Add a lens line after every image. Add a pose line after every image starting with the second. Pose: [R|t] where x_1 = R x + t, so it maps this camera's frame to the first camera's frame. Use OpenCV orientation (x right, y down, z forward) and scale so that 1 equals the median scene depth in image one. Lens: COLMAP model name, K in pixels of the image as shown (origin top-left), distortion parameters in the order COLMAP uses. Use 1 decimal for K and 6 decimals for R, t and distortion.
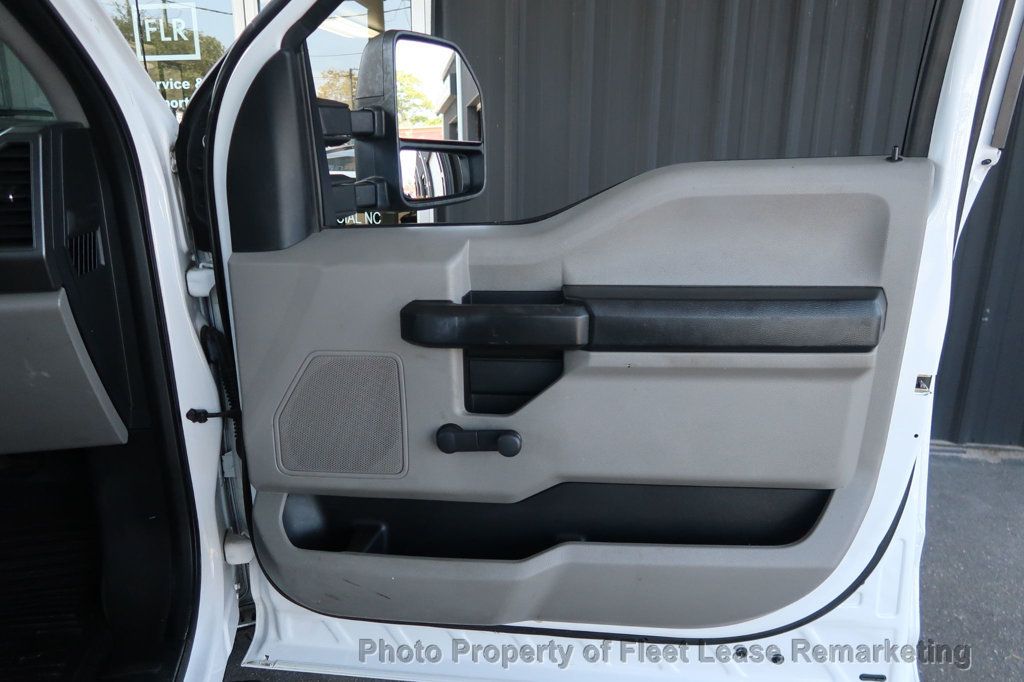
lens RADIAL K [[709.6, 0, 512.3], [0, 709.6, 340.7], [0, 0, 1]] dist [-0.034007, 0.021171]
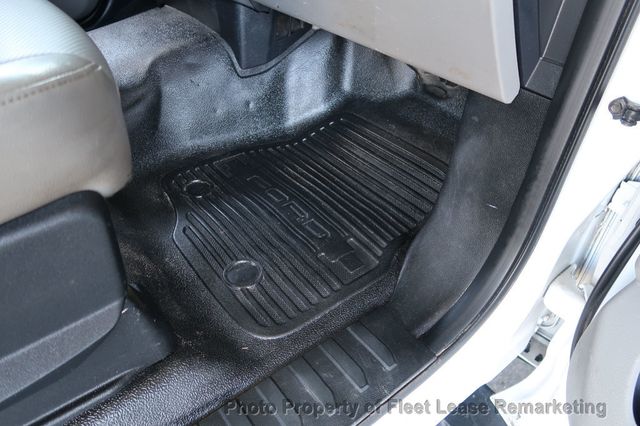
lens RADIAL K [[443.5, 0, 320.1], [0, 443.5, 212.3], [0, 0, 1]] dist [-0.034007, 0.021171]
pose [[0.428810, 0.571339, -0.699781, -0.251743], [-0.304721, 0.820692, 0.483332, 0.076556], [0.850451, 0.005980, 0.526021, 0.589980]]
